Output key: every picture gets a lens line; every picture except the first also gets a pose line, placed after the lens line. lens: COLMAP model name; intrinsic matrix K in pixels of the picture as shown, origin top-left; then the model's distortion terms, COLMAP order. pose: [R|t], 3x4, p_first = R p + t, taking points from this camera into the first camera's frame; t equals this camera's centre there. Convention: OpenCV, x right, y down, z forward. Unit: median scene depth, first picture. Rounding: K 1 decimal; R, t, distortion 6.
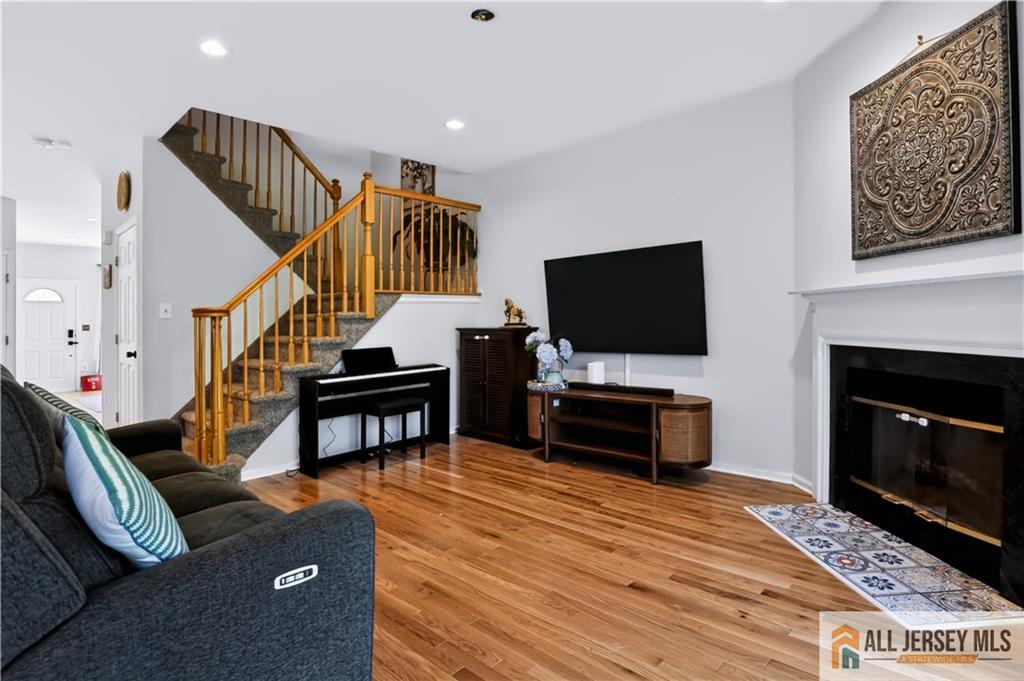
lens RADIAL K [[503.7, 0, 532.6], [0, 503.7, 272.1], [0, 0, 1]] dist [-0.022336, -0.000587]
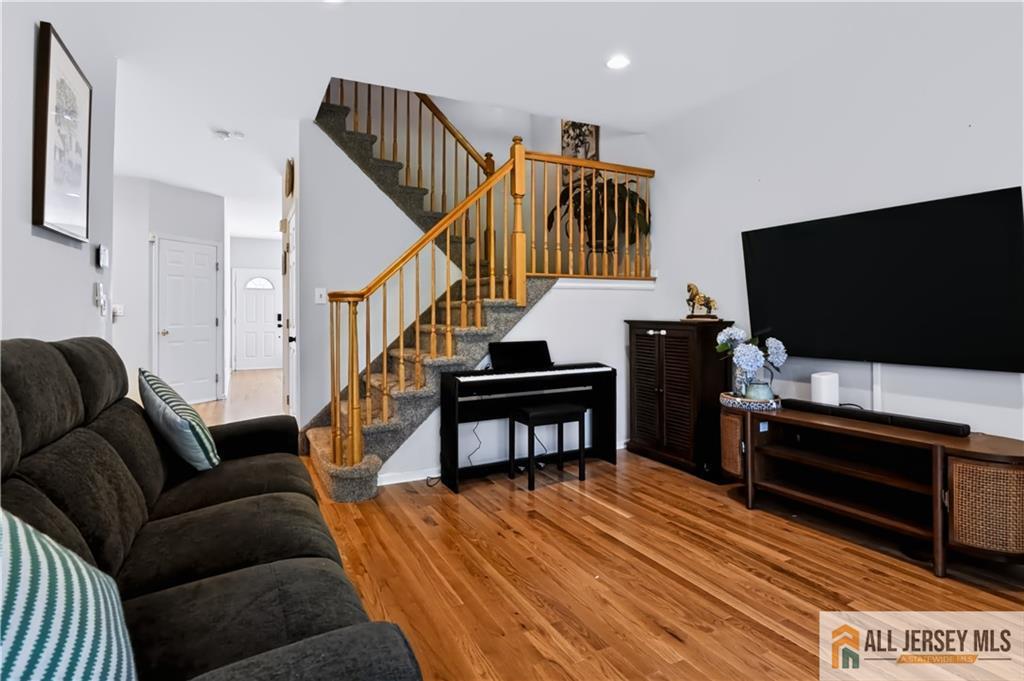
lens RADIAL K [[518.5, 0, 514.0], [0, 518.5, 278.4], [0, 0, 1]] dist [-0.023266, -0.000947]
pose [[0.931162, -0.005264, -0.364567, -0.018328], [0.016946, 0.999440, 0.028851, 0.024228], [0.364211, -0.033043, 0.930730, 0.226648]]
